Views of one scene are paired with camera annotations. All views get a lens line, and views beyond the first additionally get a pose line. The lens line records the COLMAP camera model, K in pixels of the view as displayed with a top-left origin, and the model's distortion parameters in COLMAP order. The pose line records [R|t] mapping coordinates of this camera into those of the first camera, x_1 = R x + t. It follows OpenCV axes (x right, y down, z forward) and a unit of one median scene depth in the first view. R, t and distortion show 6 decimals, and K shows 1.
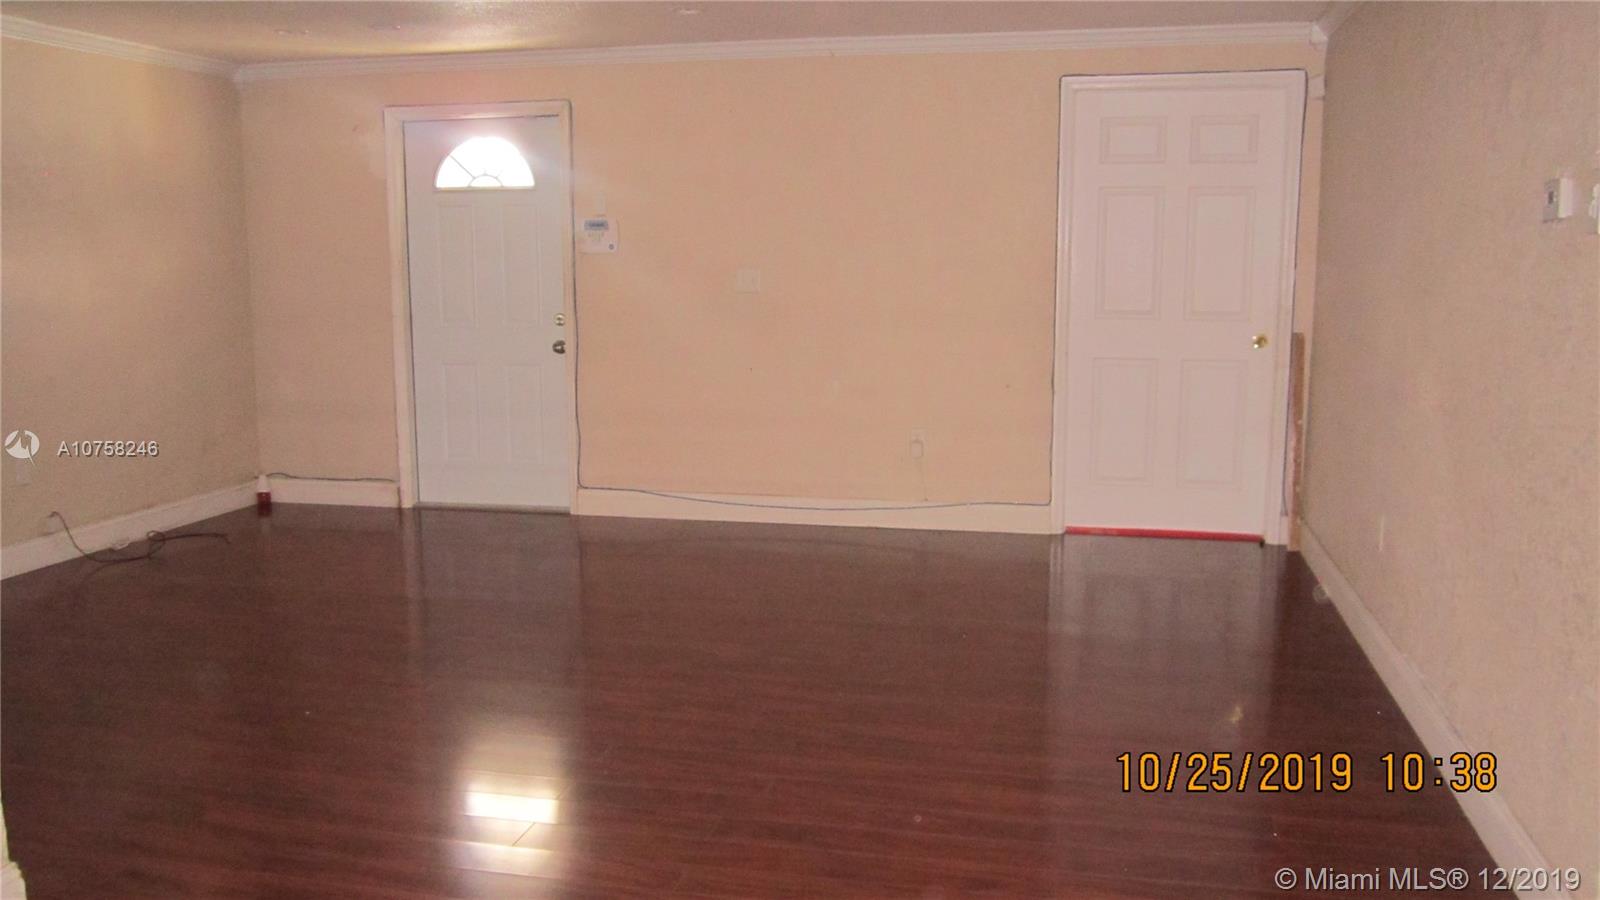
lens RADIAL K [[1426.4, 0, 800.0], [0, 1426.4, 450.0], [0, 0, 1]] dist [-0.002630, -0.001474]
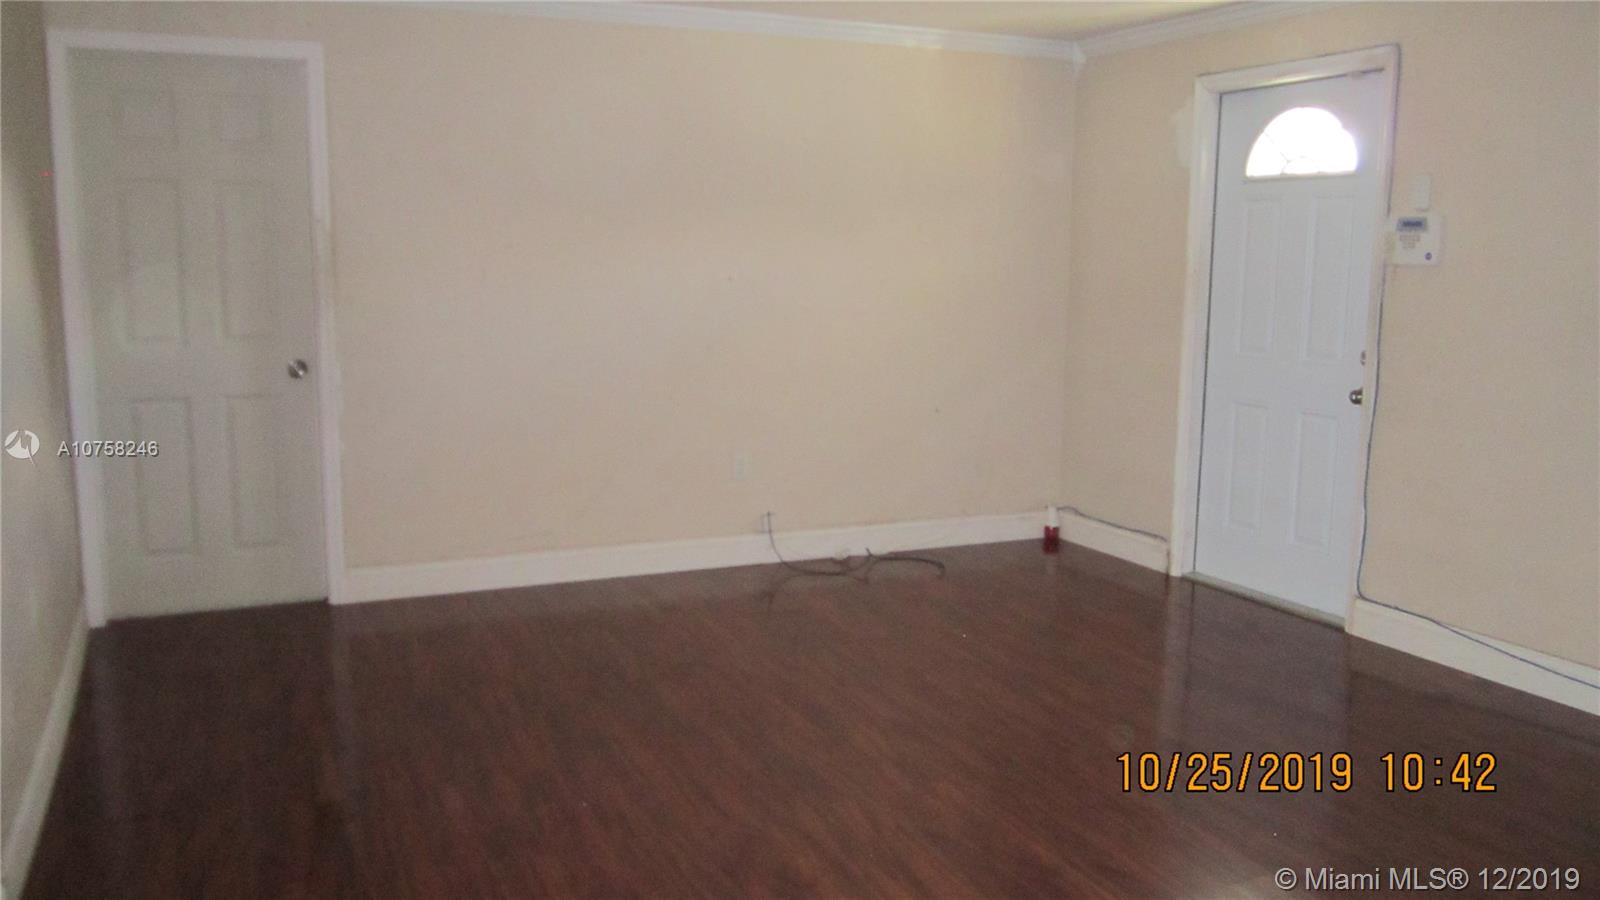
lens RADIAL K [[1376.0, 0, 805.5], [0, 1376.0, 431.9], [0, 0, 1]] dist [-0.004009, -0.001856]
pose [[0.617551, 0.116633, -0.777835, 0.199945], [-0.125993, 0.990843, 0.048542, -0.054210], [0.776374, 0.068025, 0.626591, 0.367258]]
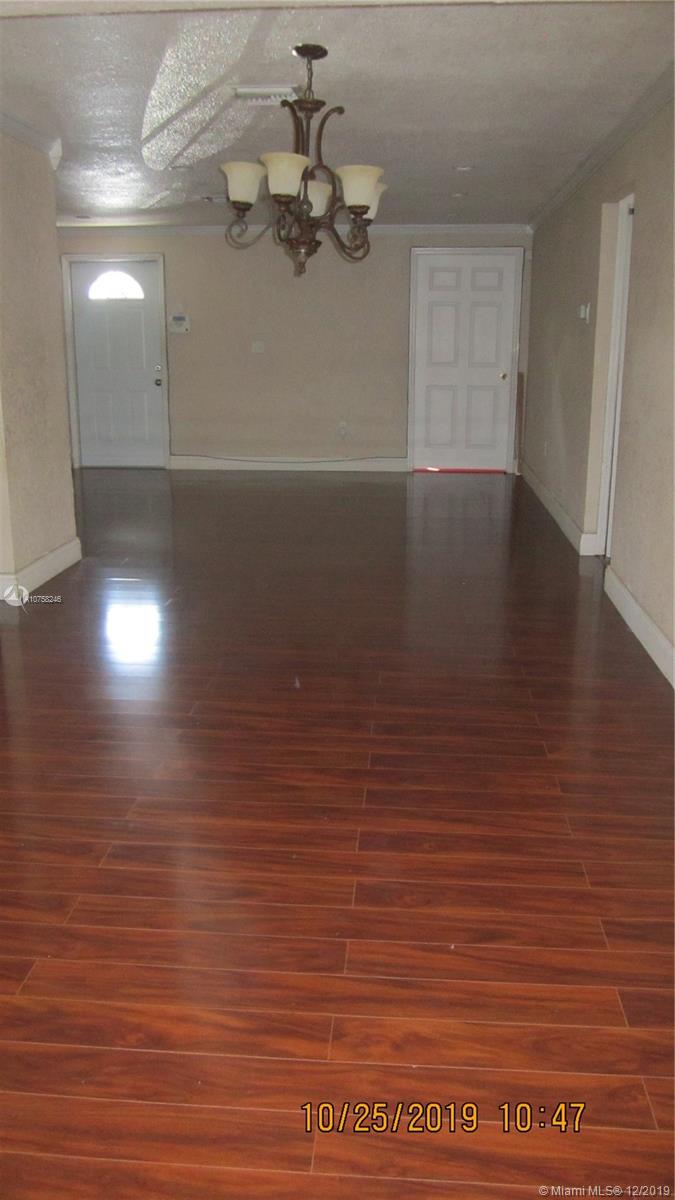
lens RADIAL K [[1032.0, 0, 337.5], [0, 1032.0, 600.0], [0, 0, 1]] dist [-0.004009, -0.001856]
pose [[0.986292, -0.030323, 0.162199, -0.168130], [0.018655, 0.997159, 0.072981, 0.128758], [-0.163951, -0.068955, 0.984056, -0.459673]]
